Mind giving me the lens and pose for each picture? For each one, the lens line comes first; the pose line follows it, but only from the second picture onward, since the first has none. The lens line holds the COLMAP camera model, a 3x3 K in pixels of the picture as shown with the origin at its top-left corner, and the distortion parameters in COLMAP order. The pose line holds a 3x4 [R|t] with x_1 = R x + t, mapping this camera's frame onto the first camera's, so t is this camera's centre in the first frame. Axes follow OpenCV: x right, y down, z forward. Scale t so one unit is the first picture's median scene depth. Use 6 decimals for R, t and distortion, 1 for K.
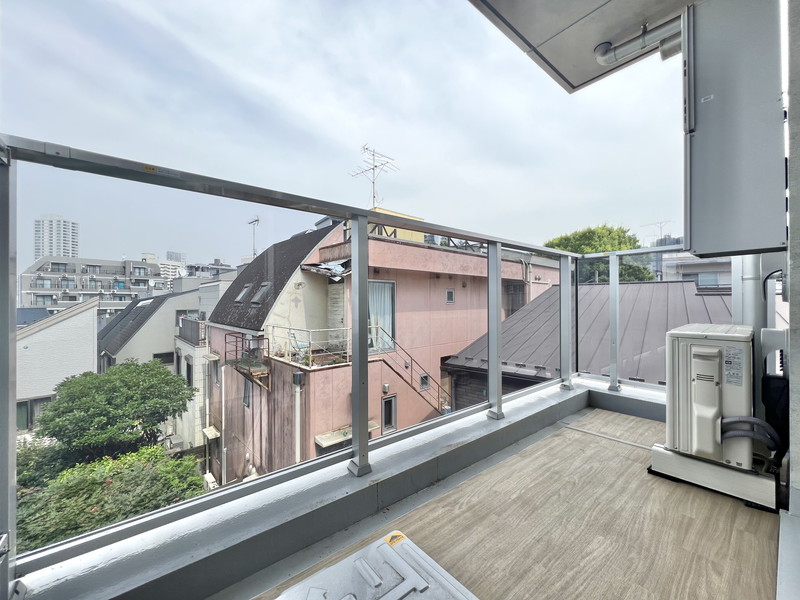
lens RADIAL K [[323.0, 0, 397.6], [0, 323.0, 302.7], [0, 0, 1]] dist [-0.014881, -0.000028]
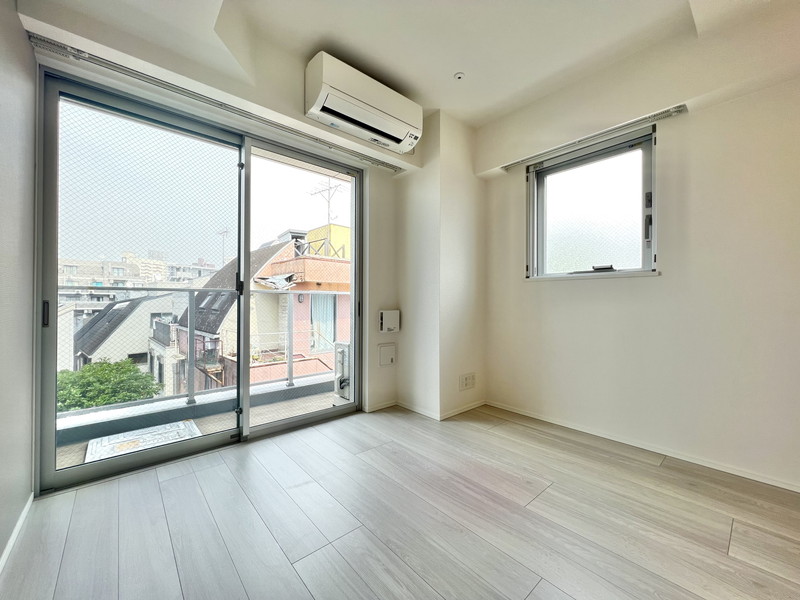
lens RADIAL K [[323.0, 0, 399.7], [0, 323.0, 303.0], [0, 0, 1]] dist [-0.014881, -0.000028]
pose [[0.999126, 0.005462, 0.041431, 0.124346], [-0.005406, 0.999984, -0.001450, -0.018274], [-0.041438, 0.001225, 0.999140, -0.130365]]
